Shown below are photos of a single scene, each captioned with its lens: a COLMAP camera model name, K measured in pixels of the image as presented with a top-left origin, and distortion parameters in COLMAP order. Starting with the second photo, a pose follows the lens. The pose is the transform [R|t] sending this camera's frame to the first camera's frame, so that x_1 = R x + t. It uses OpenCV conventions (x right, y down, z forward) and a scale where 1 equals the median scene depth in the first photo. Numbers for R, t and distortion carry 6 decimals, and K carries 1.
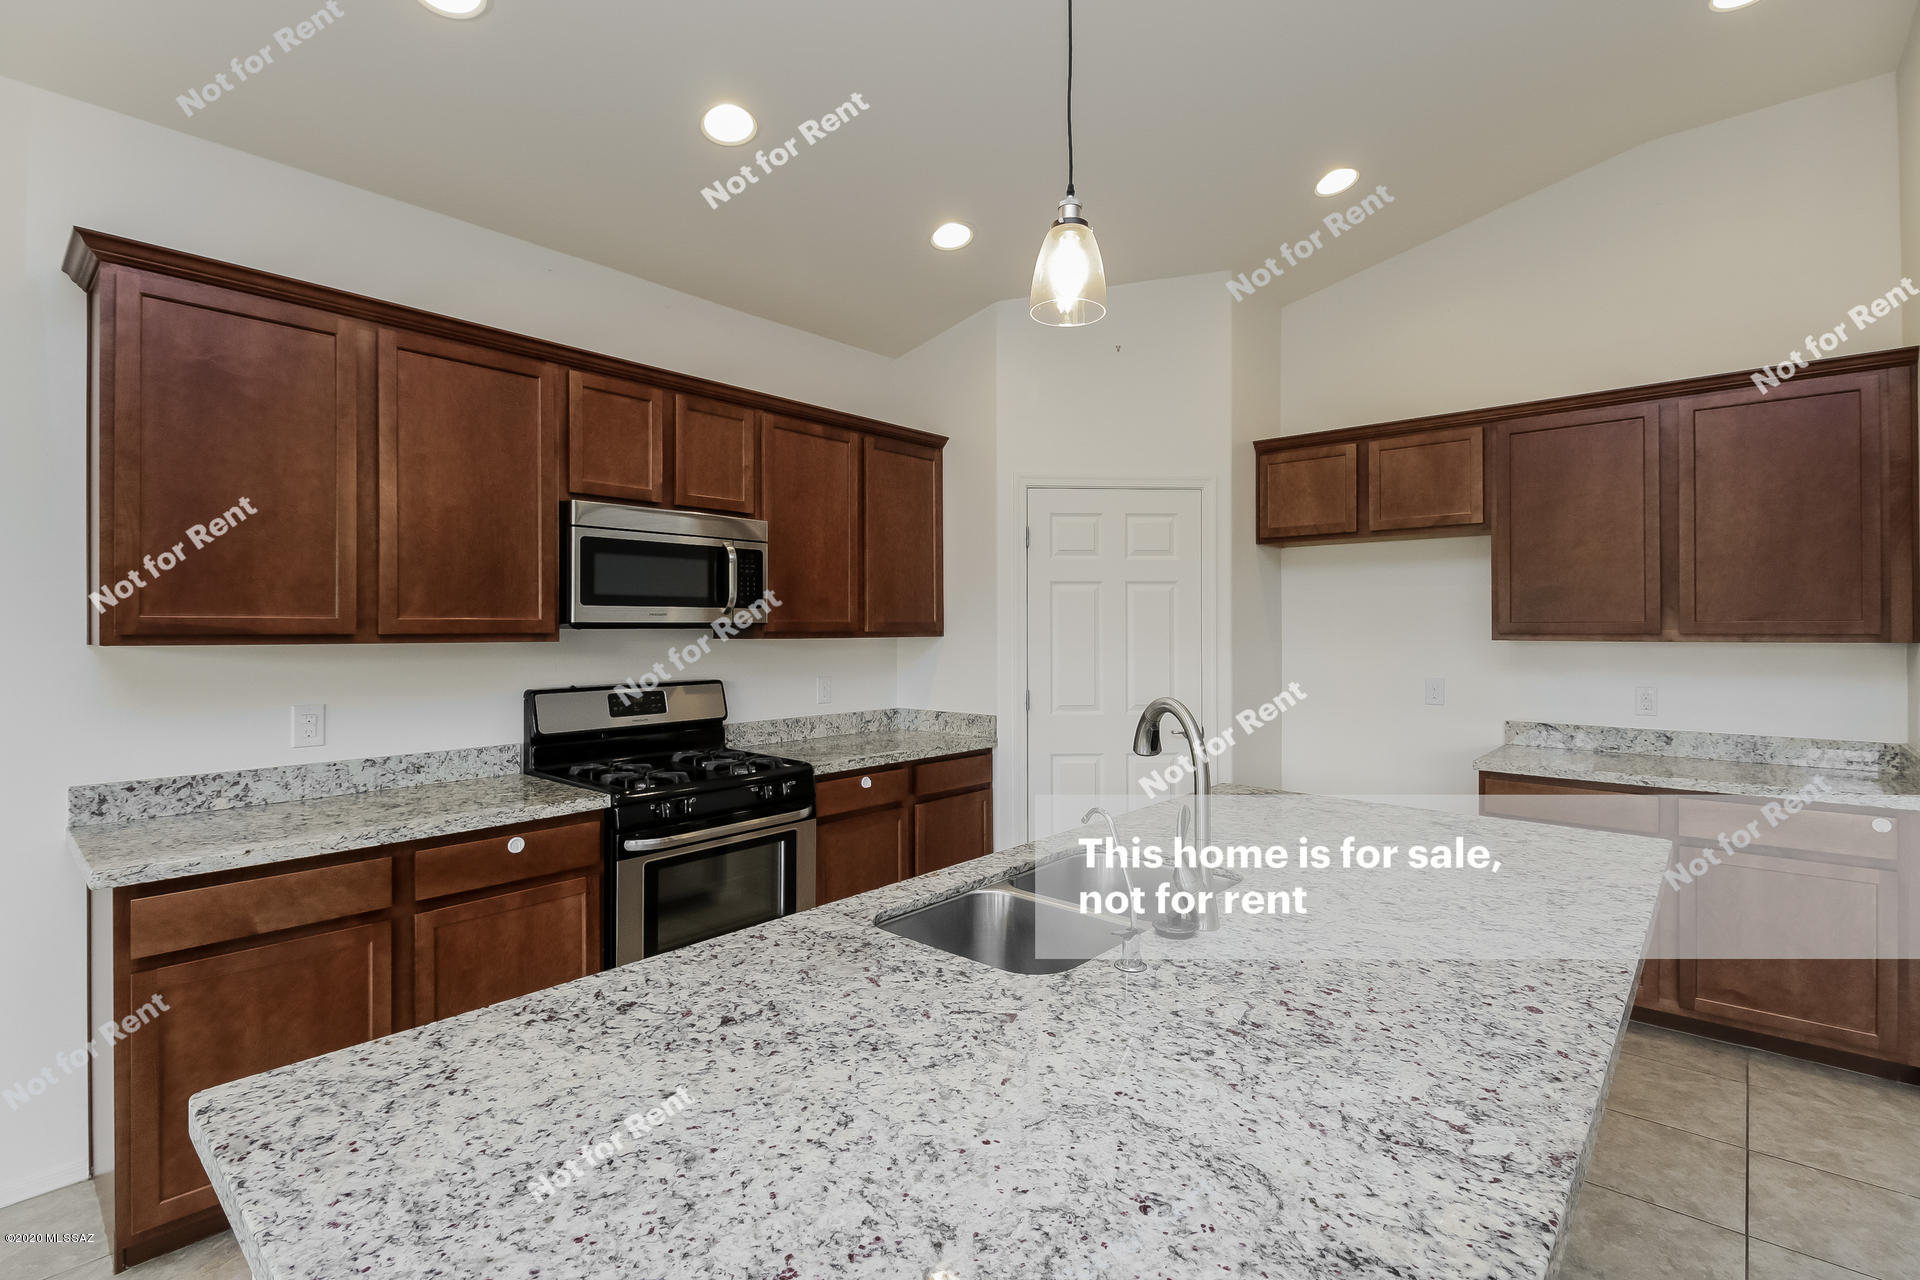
lens RADIAL K [[874.5, 0, 953.8], [0, 874.5, 627.5], [0, 0, 1]] dist [0.004296, -0.005184]
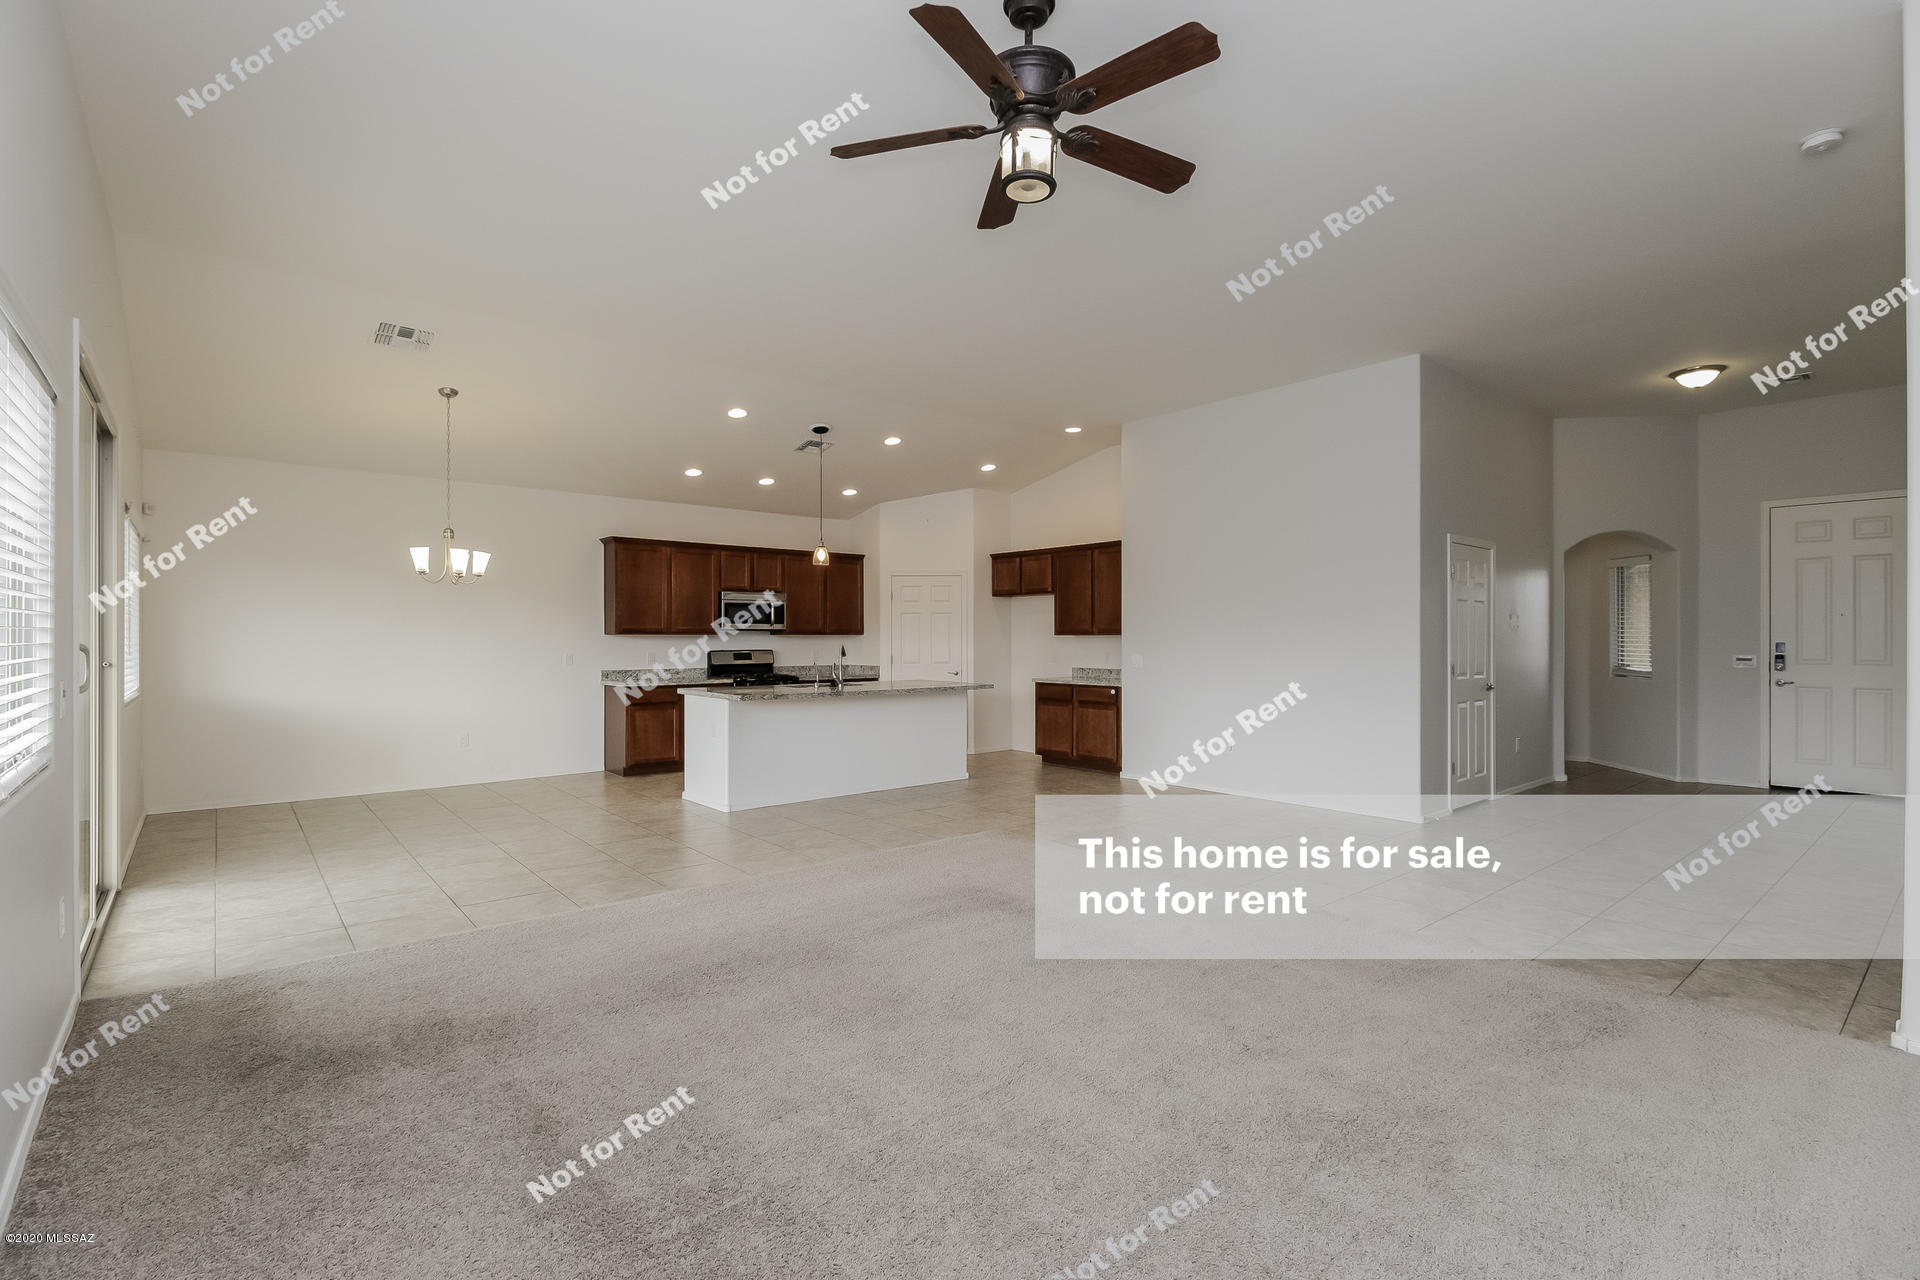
lens RADIAL K [[874.5, 0, 938.3], [0, 874.5, 635.2], [0, 0, 1]] dist [0.004296, -0.005184]
pose [[0.986829, -0.000476, -0.161767, 0.782241], [-0.000094, 0.999994, -0.003516, 0.025129], [0.161767, 0.003485, 0.986823, -1.841635]]
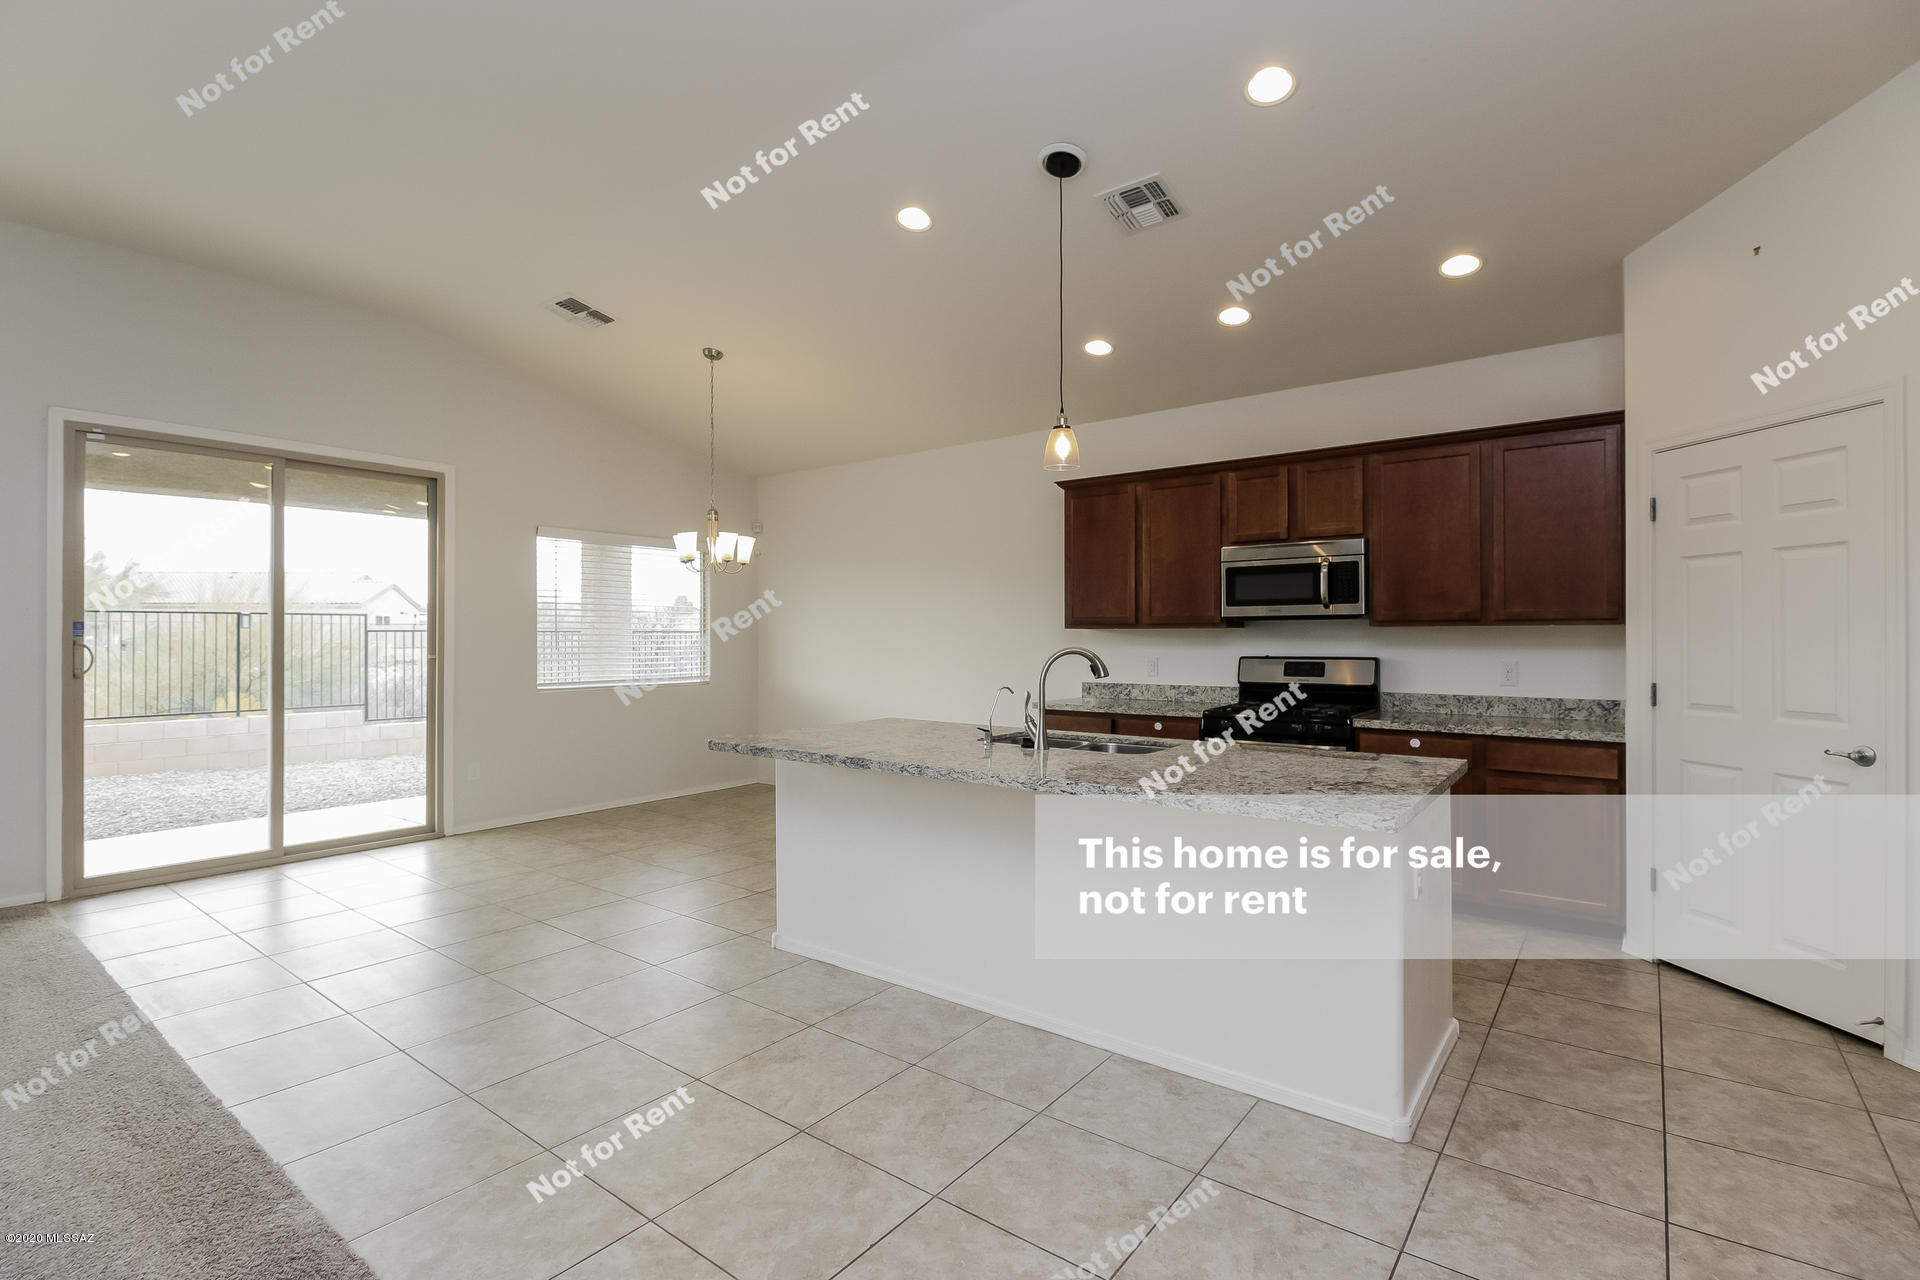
lens RADIAL K [[874.5, 0, 966.5], [0, 874.5, 632.0], [0, 0, 1]] dist [0.004296, -0.005184]
pose [[0.084798, -0.004947, -0.996386, 1.129475], [0.002735, 0.999985, -0.004732, 0.028172], [0.996394, -0.002324, 0.084810, 0.290271]]
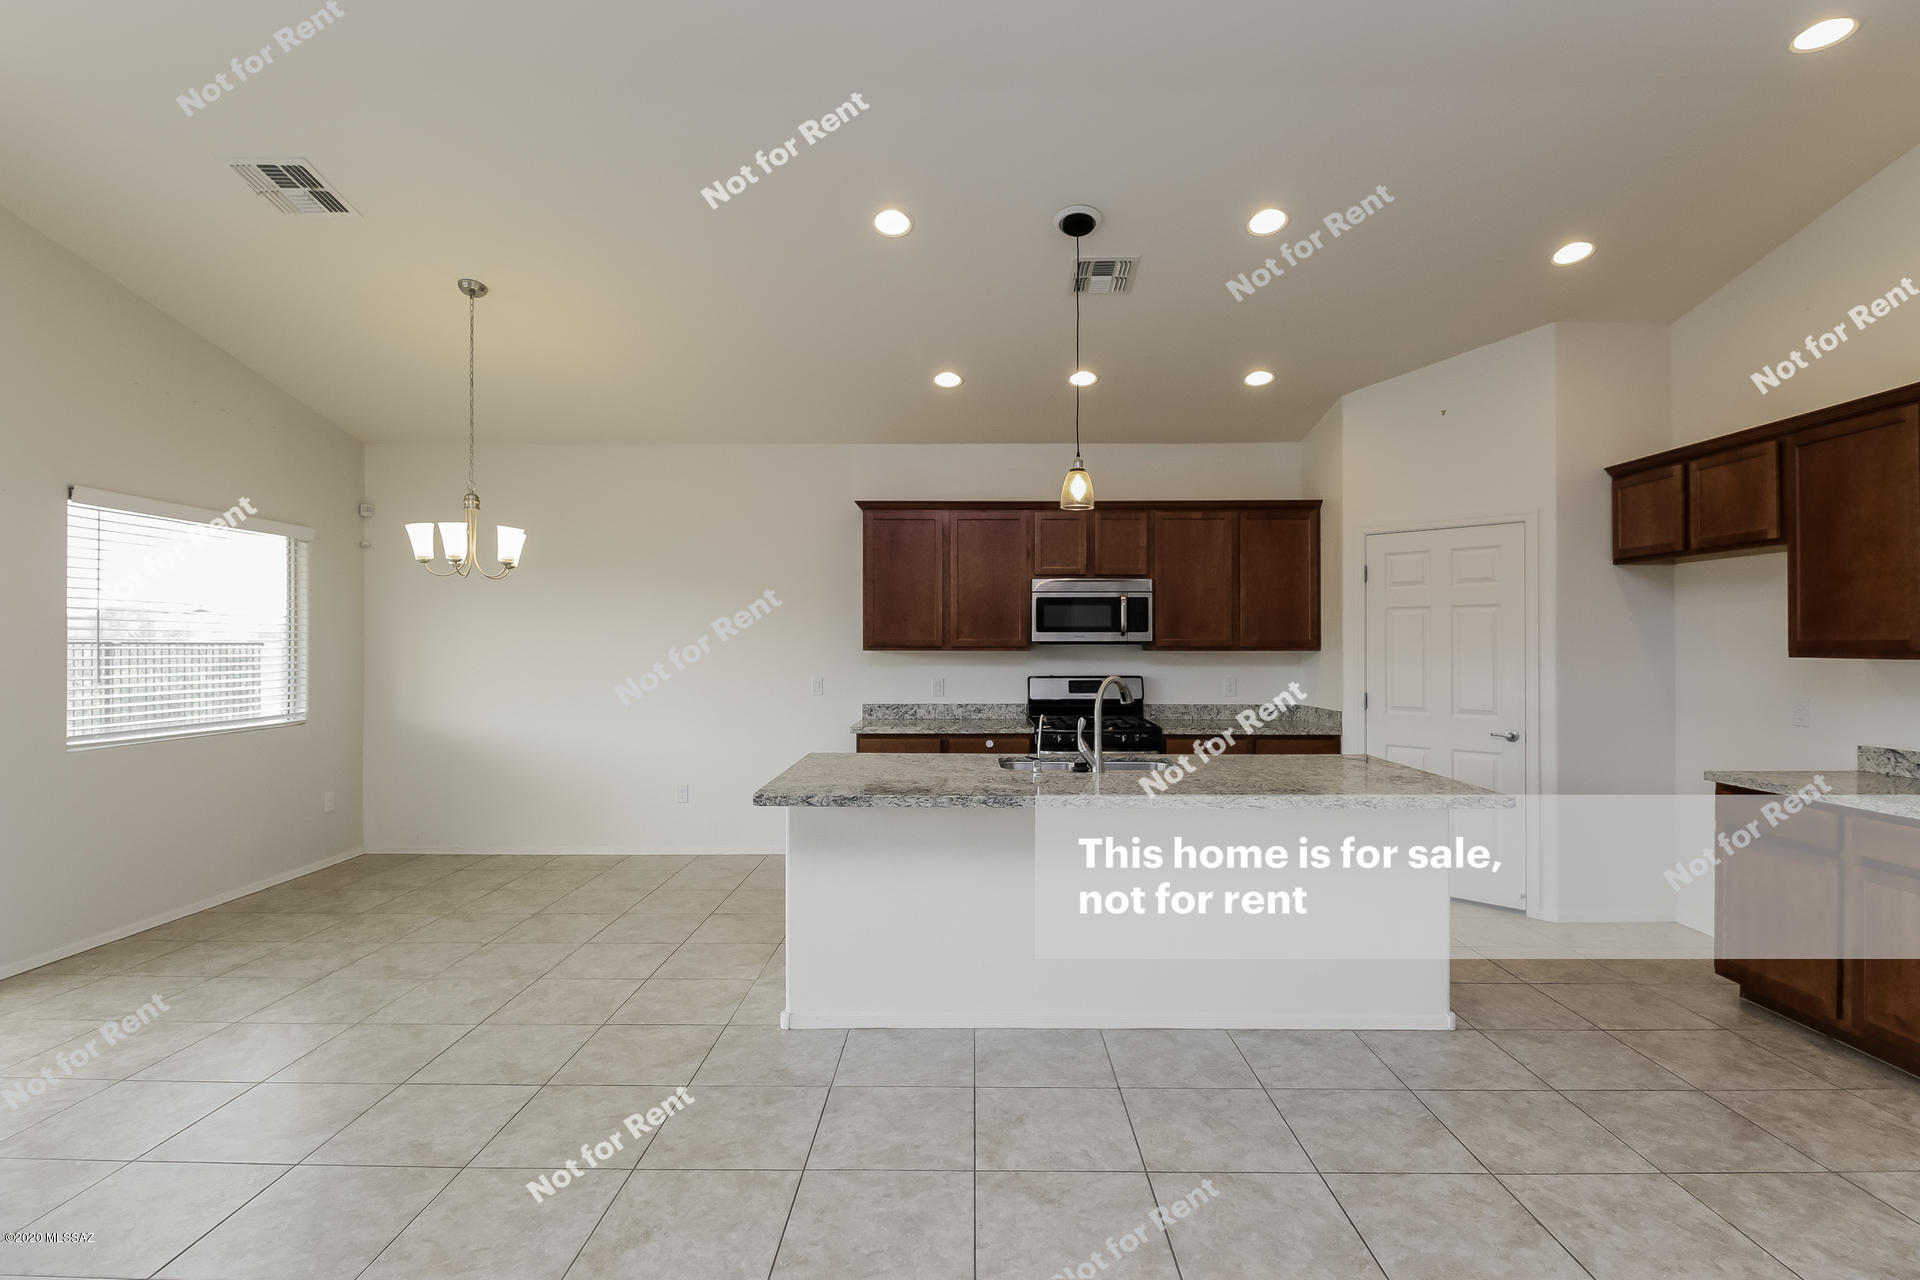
lens RADIAL K [[892.7, 0, 960.1], [0, 892.7, 638.9], [0, 0, 1]] dist [0.005499, -0.002935]
pose [[0.657847, -0.003902, -0.753141, 0.850969], [-0.001182, 0.999980, -0.006213, 0.001280], [0.753150, 0.004977, 0.657829, -0.390774]]
